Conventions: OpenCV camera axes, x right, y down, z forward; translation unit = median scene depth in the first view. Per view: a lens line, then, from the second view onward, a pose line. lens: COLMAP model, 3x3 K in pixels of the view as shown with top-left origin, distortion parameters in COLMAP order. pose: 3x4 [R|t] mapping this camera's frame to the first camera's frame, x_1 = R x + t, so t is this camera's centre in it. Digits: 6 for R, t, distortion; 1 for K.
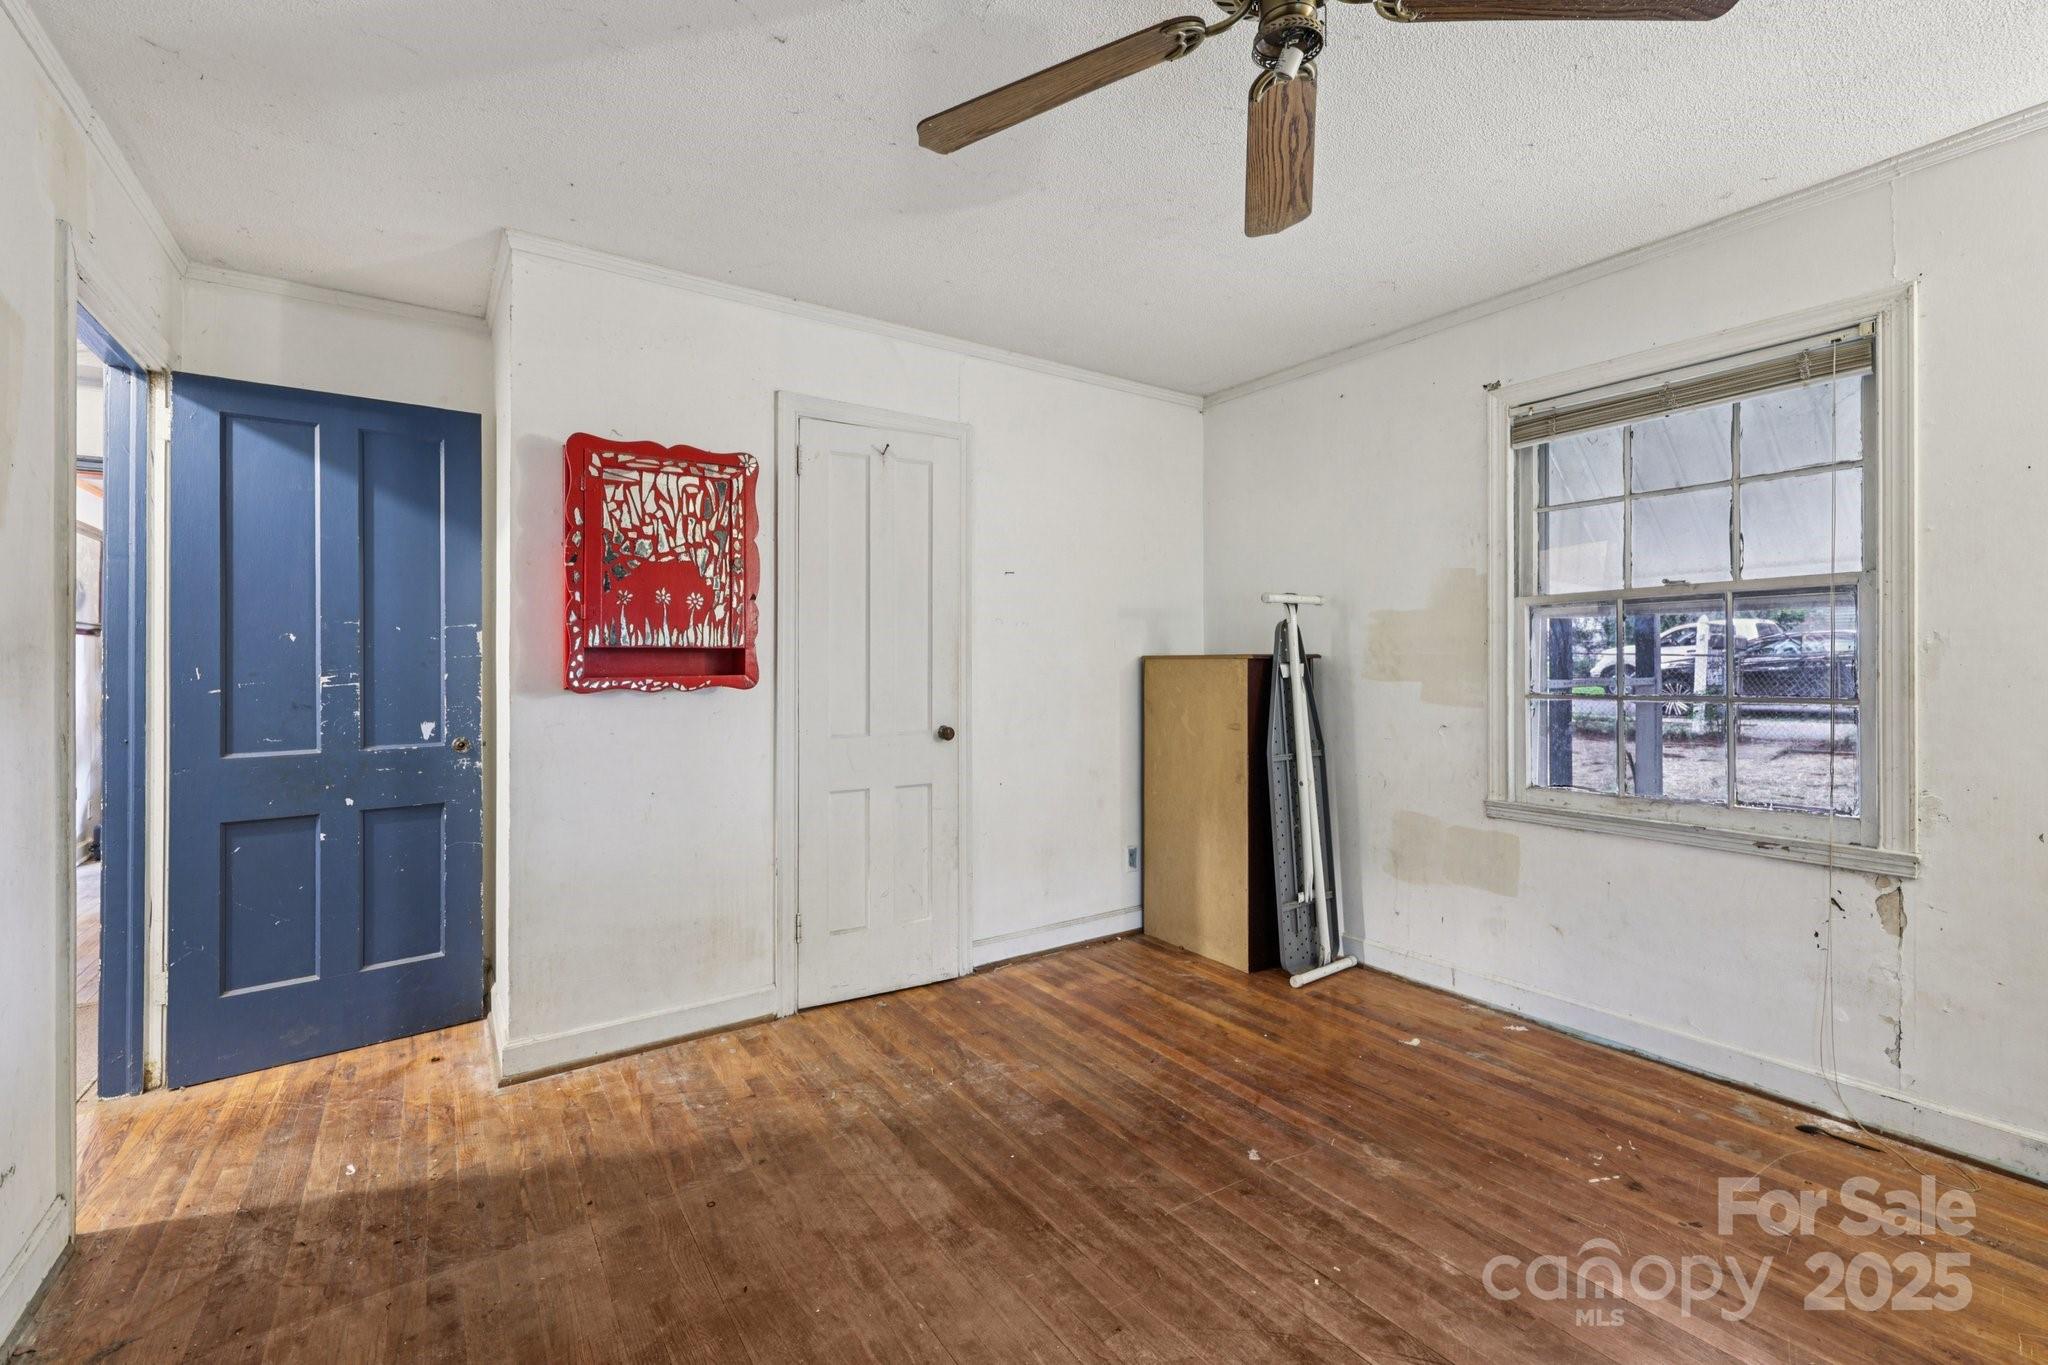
lens RADIAL K [[848.5, 0, 1011.7], [0, 848.5, 658.4], [0, 0, 1]] dist [0.000709, 0.000018]
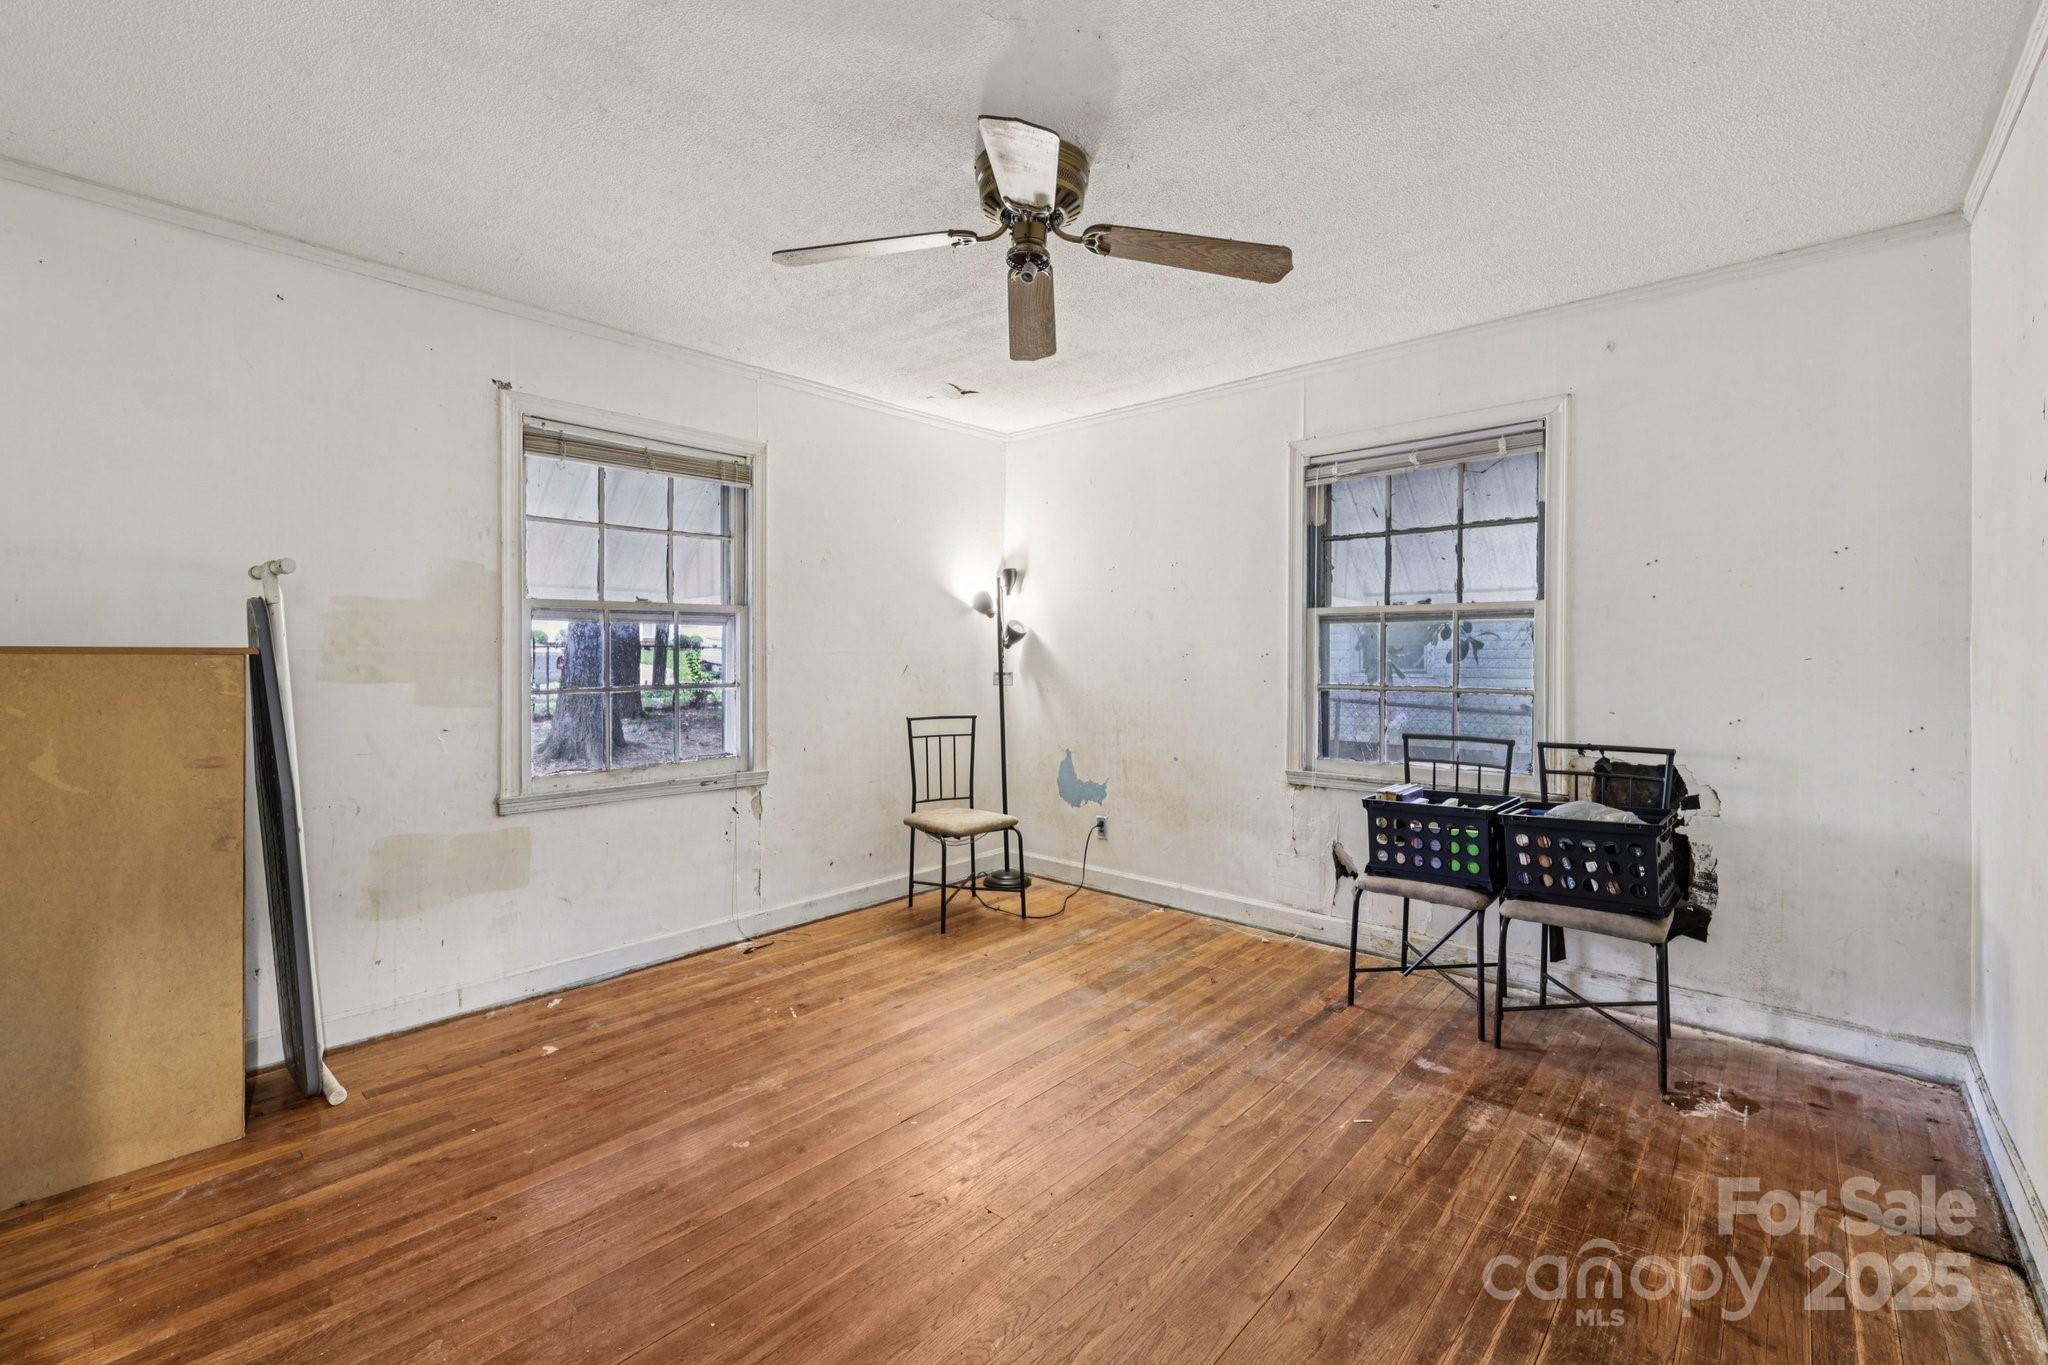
lens RADIAL K [[848.5, 0, 1011.7], [0, 848.5, 658.4], [0, 0, 1]] dist [0.000709, 0.000018]
pose [[-0.218456, 0.007485, 0.975818, -0.578013], [-0.001789, 0.999966, -0.008071, 0.009662], [-0.975845, -0.003509, -0.218435, 0.674376]]
